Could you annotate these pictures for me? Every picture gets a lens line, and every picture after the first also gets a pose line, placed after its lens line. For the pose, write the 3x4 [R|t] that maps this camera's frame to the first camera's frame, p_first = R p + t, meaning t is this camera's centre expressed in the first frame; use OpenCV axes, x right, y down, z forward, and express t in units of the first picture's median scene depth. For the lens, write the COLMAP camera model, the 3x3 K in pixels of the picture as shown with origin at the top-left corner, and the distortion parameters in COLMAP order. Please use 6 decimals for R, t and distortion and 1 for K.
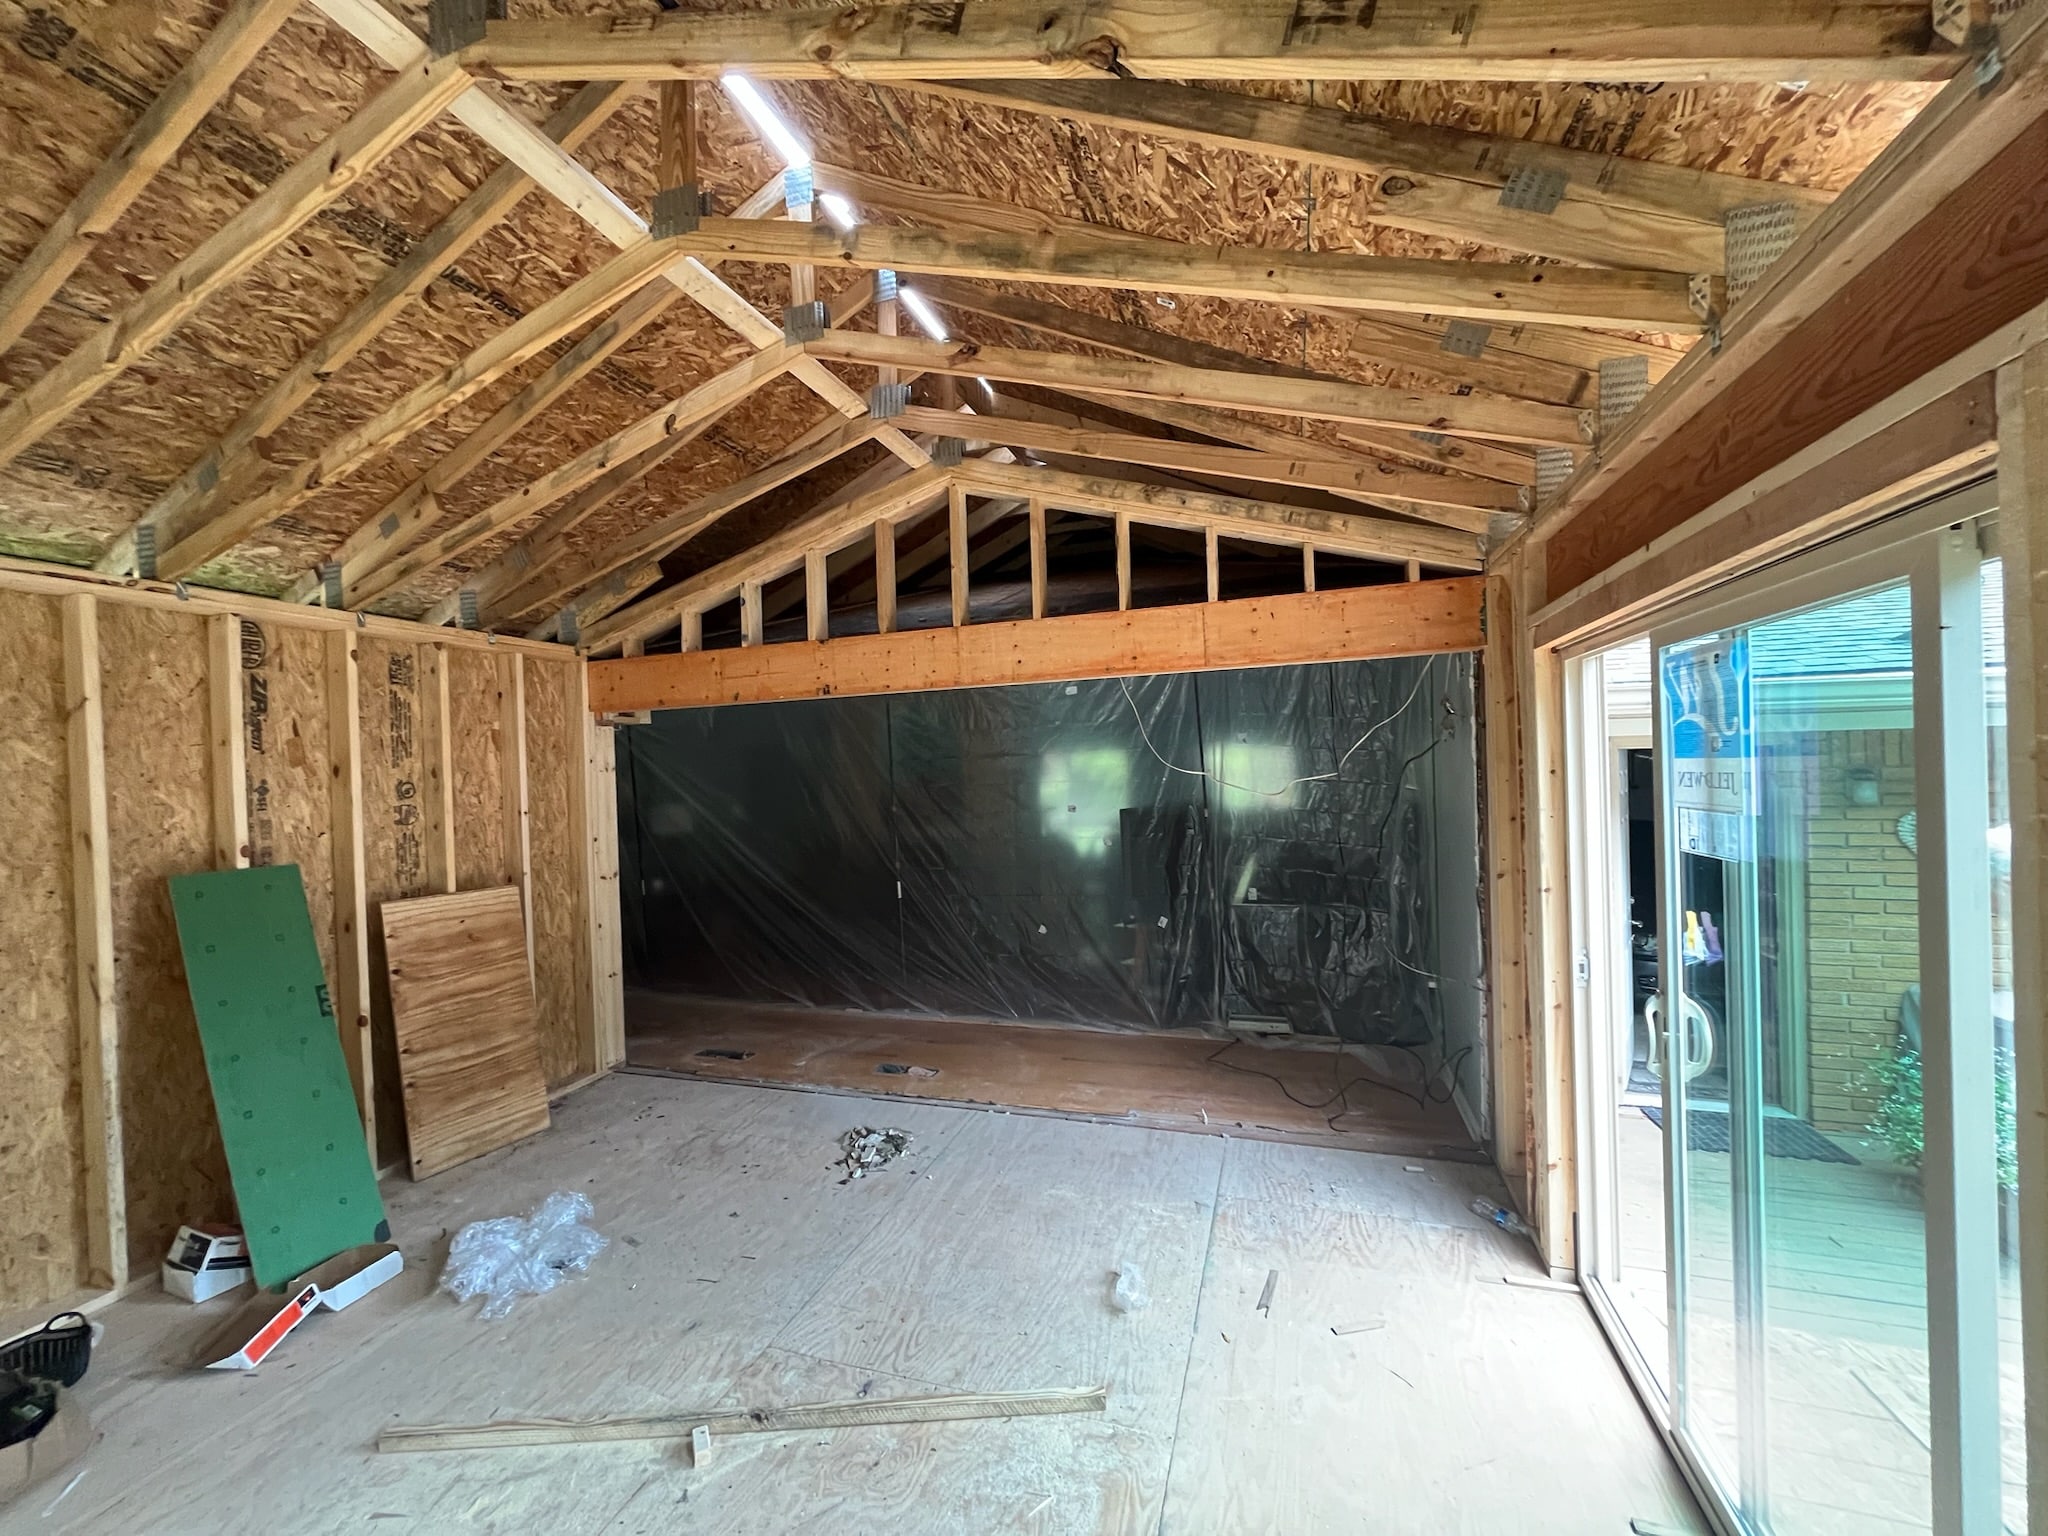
lens RADIAL K [[820.3, 0, 1020.7], [0, 820.3, 771.7], [0, 0, 1]] dist [0.002198, 0.000143]
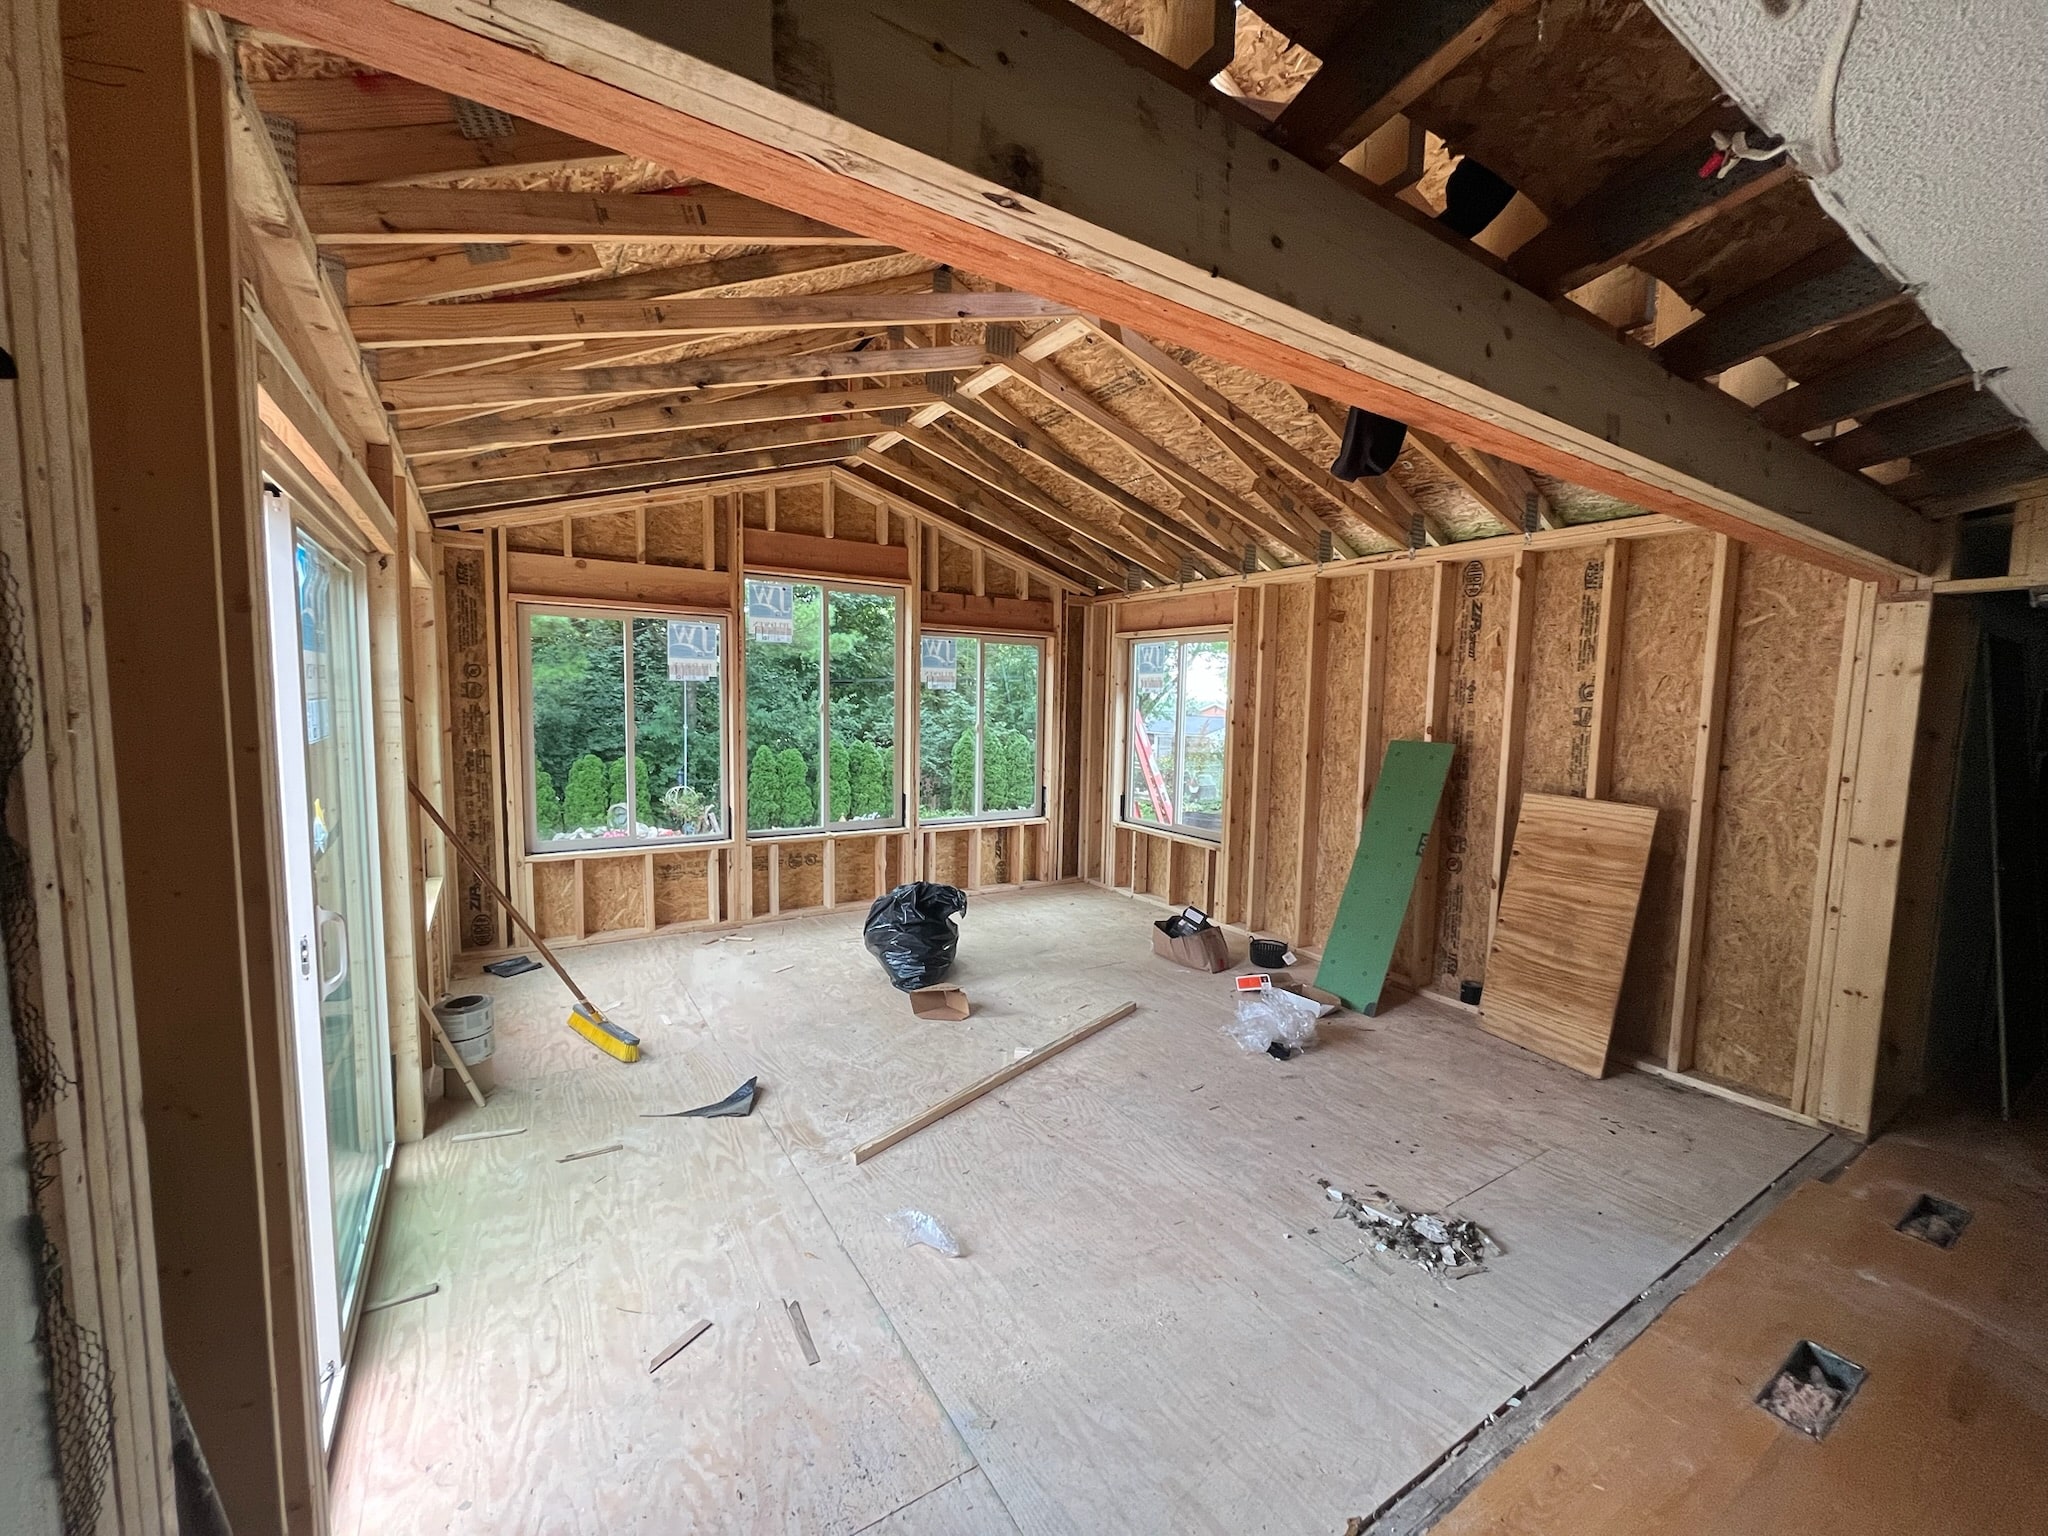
lens RADIAL K [[820.3, 0, 1021.9], [0, 820.3, 770.7], [0, 0, 1]] dist [0.002198, 0.000143]
pose [[-0.631800, 0.086534, -0.770286, 0.504629], [-0.006313, 0.993142, 0.116747, 0.003897], [0.775105, 0.078624, -0.626921, 1.122478]]
